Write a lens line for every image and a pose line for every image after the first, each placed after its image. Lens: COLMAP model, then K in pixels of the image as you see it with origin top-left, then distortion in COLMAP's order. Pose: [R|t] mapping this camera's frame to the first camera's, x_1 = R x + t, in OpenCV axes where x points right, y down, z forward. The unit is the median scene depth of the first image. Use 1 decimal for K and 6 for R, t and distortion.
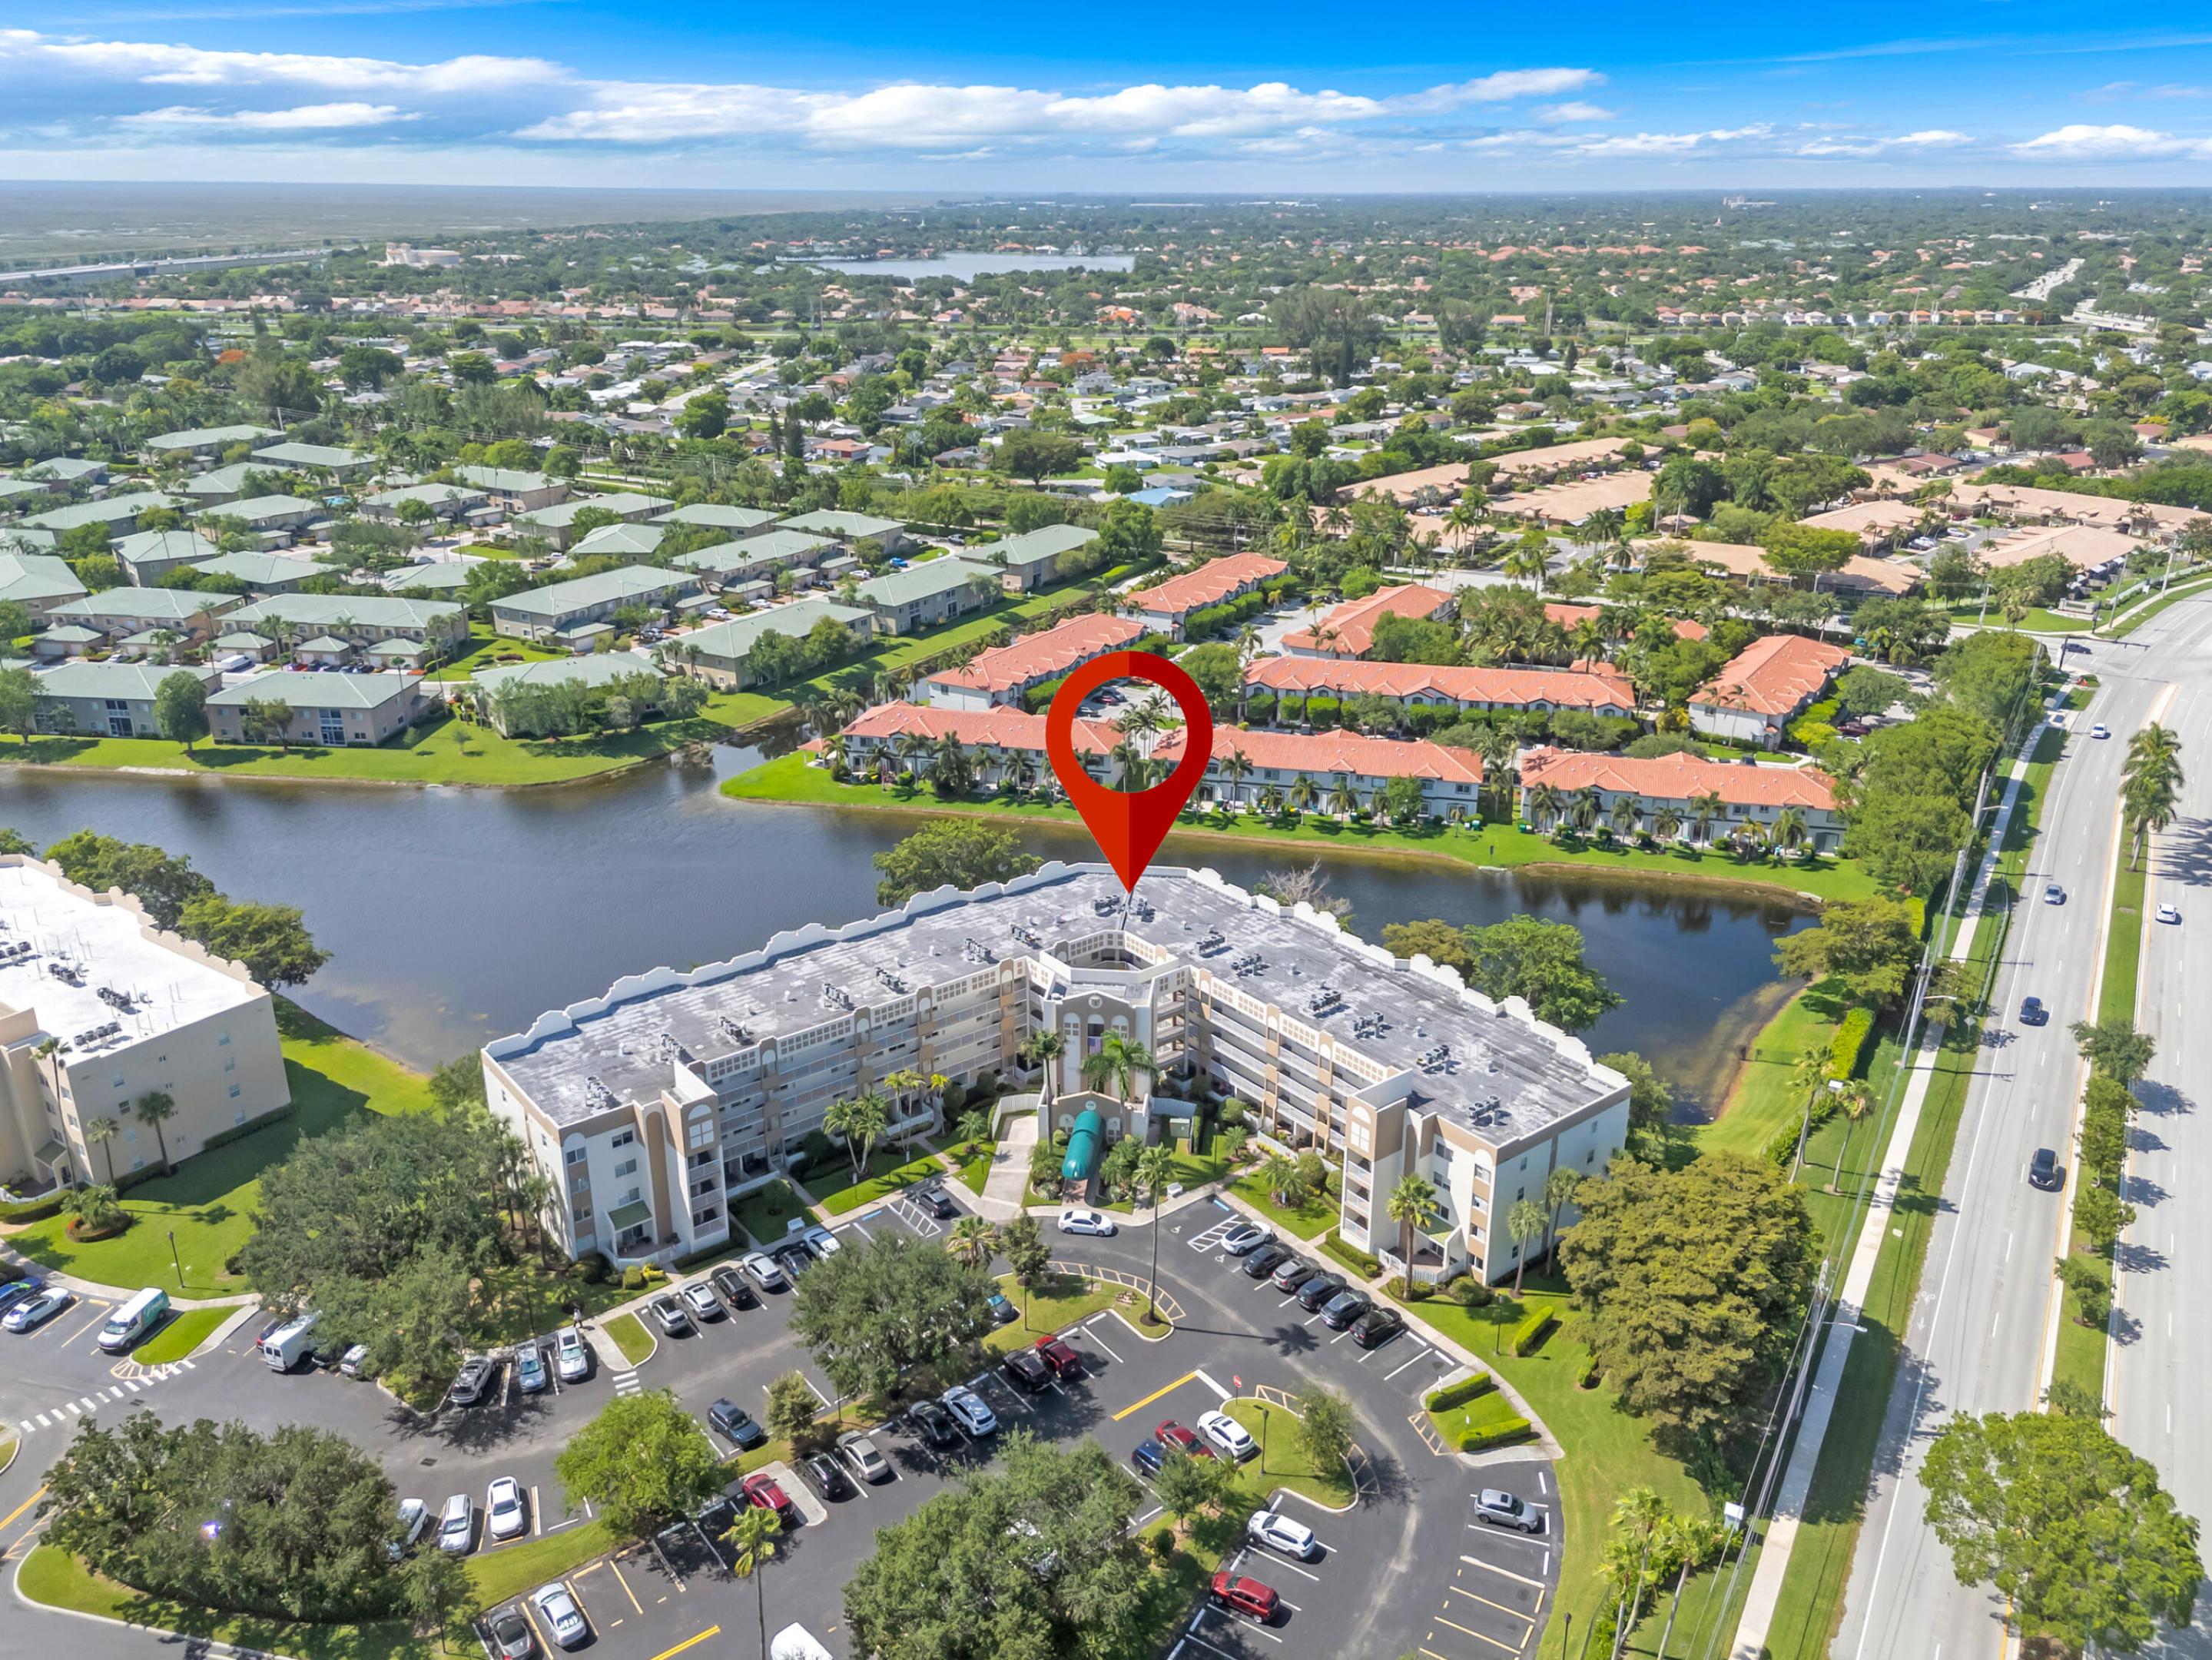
lens RADIAL K [[1662.1, 0, 1108.9], [0, 1662.1, 822.4], [0, 0, 1]] dist [0.081122, -0.069319]
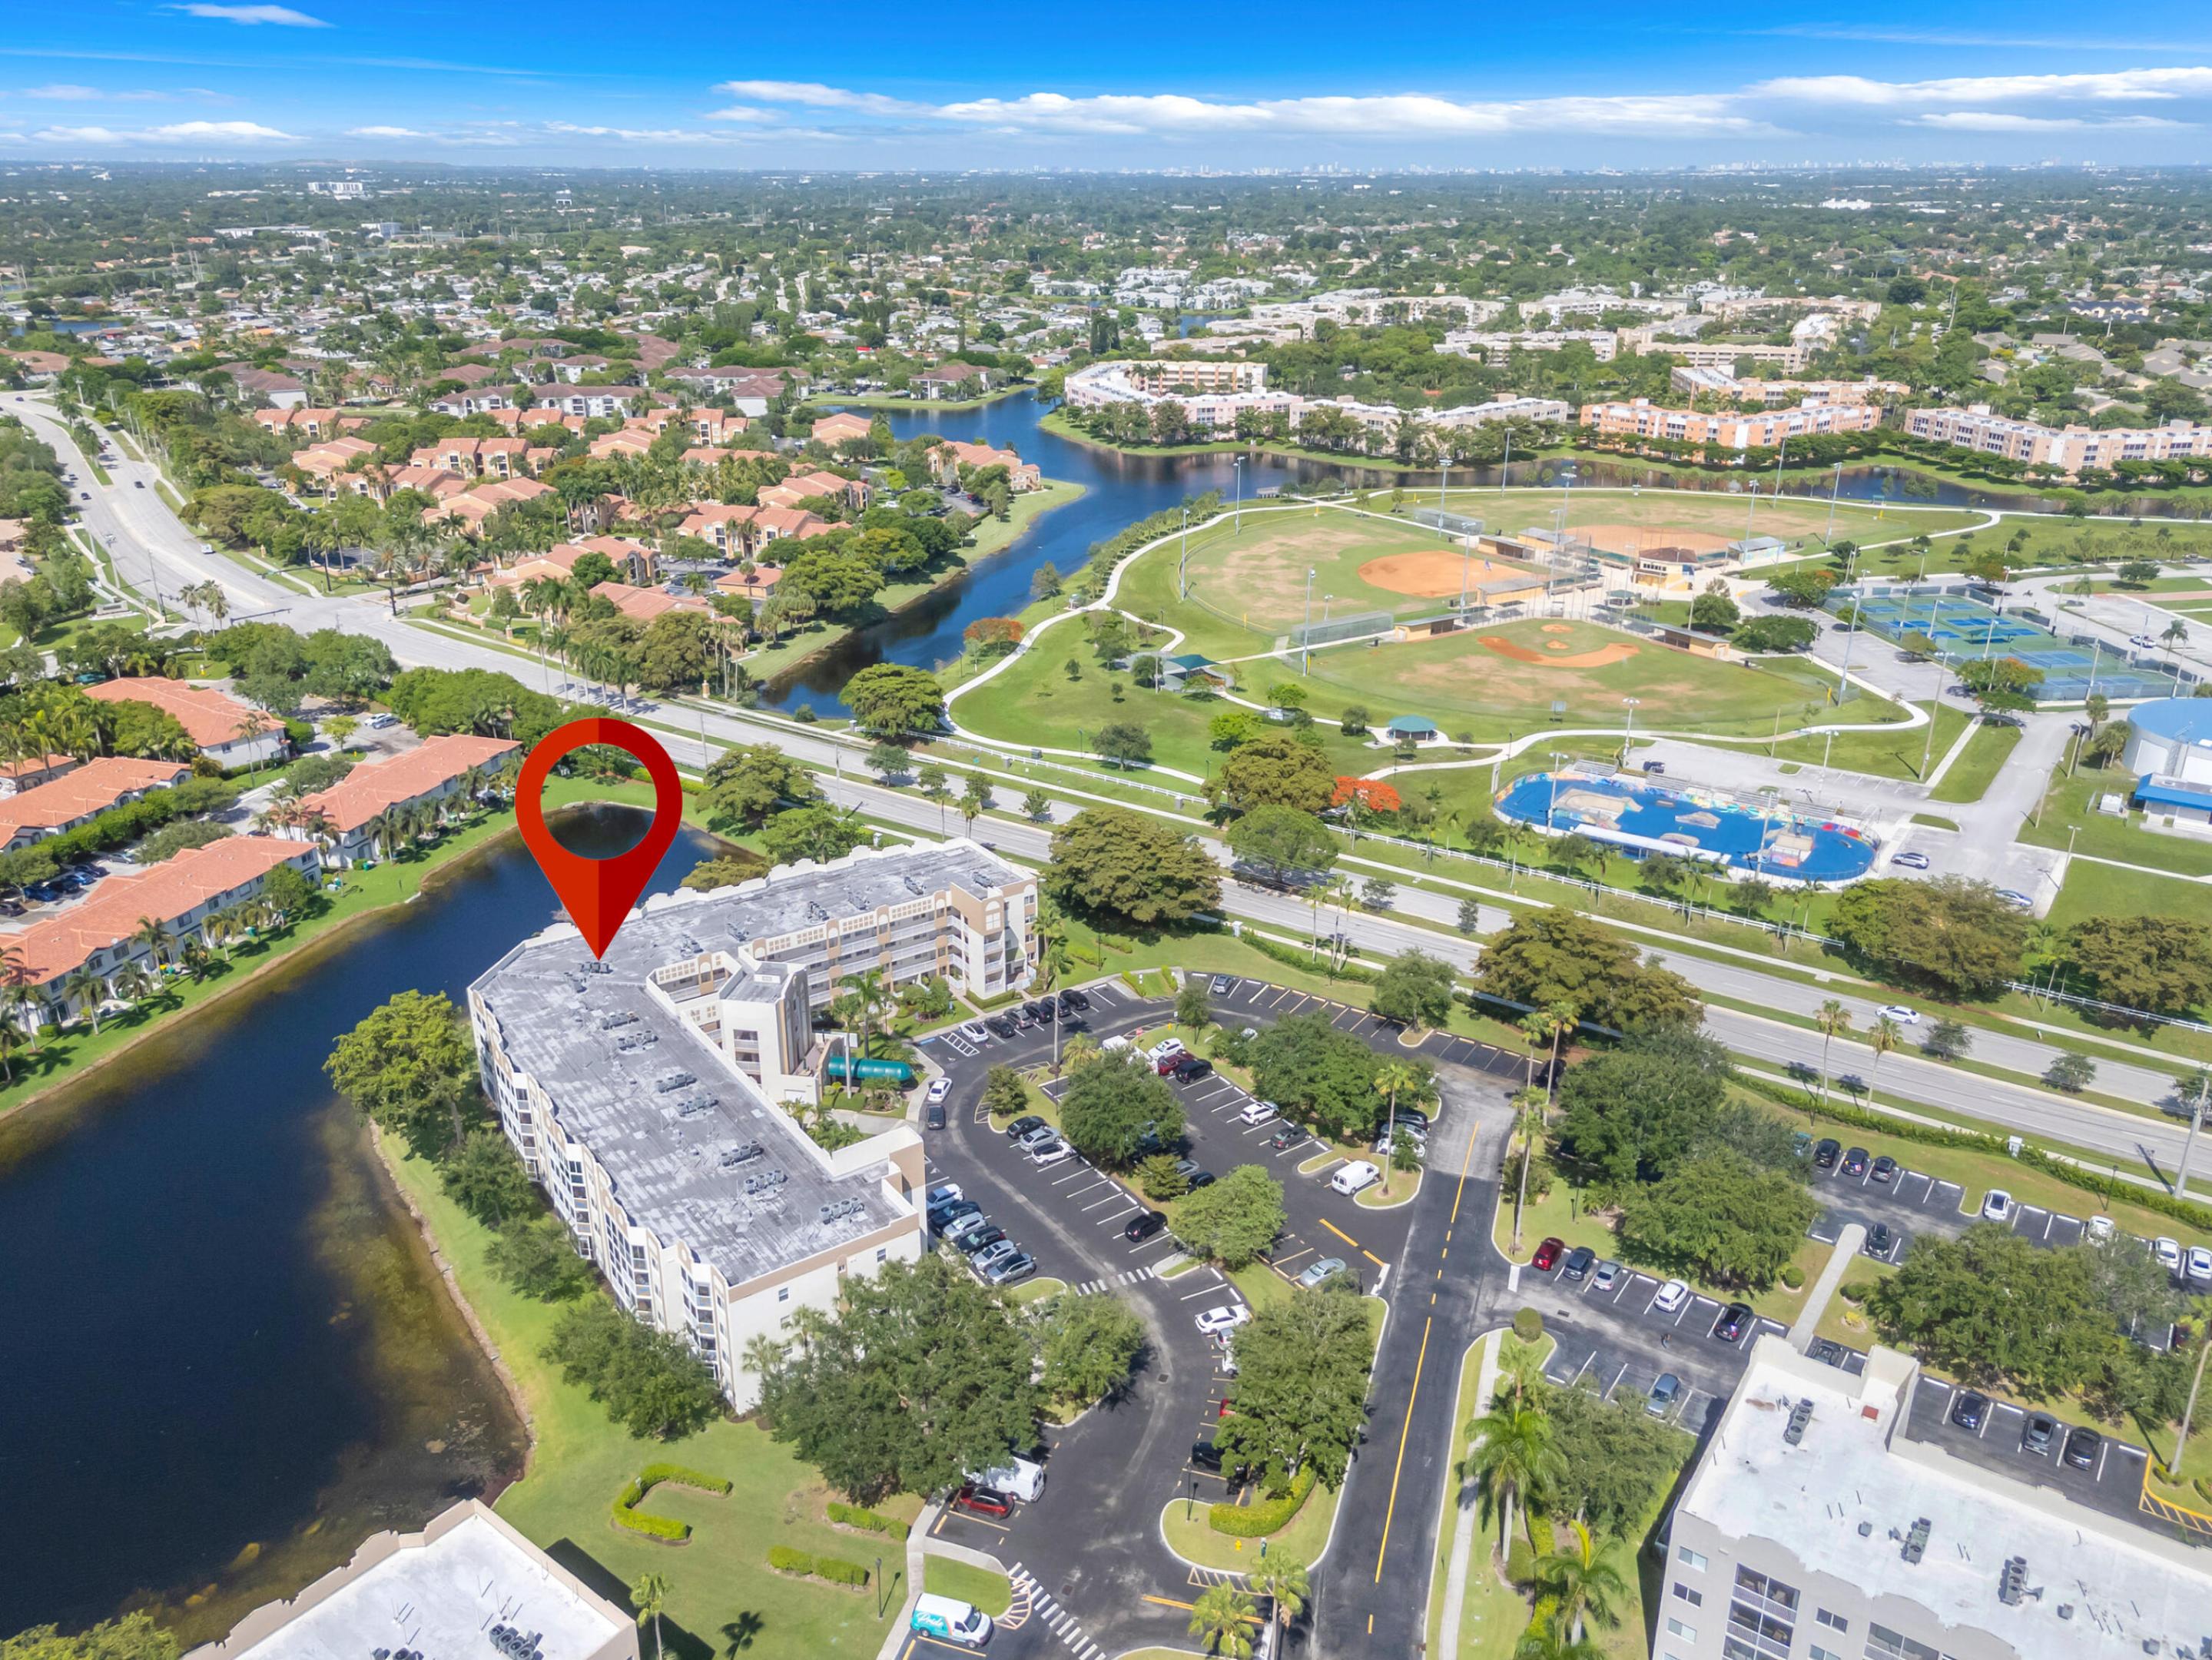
lens RADIAL K [[1662.1, 0, 1108.9], [0, 1662.1, 822.4], [0, 0, 1]] dist [0.081122, -0.069319]
pose [[0.042888, -0.339408, 0.939661, -1.001546], [0.398601, 0.868243, 0.295419, -0.208928], [-0.916121, 0.361880, 0.172526, 0.625675]]
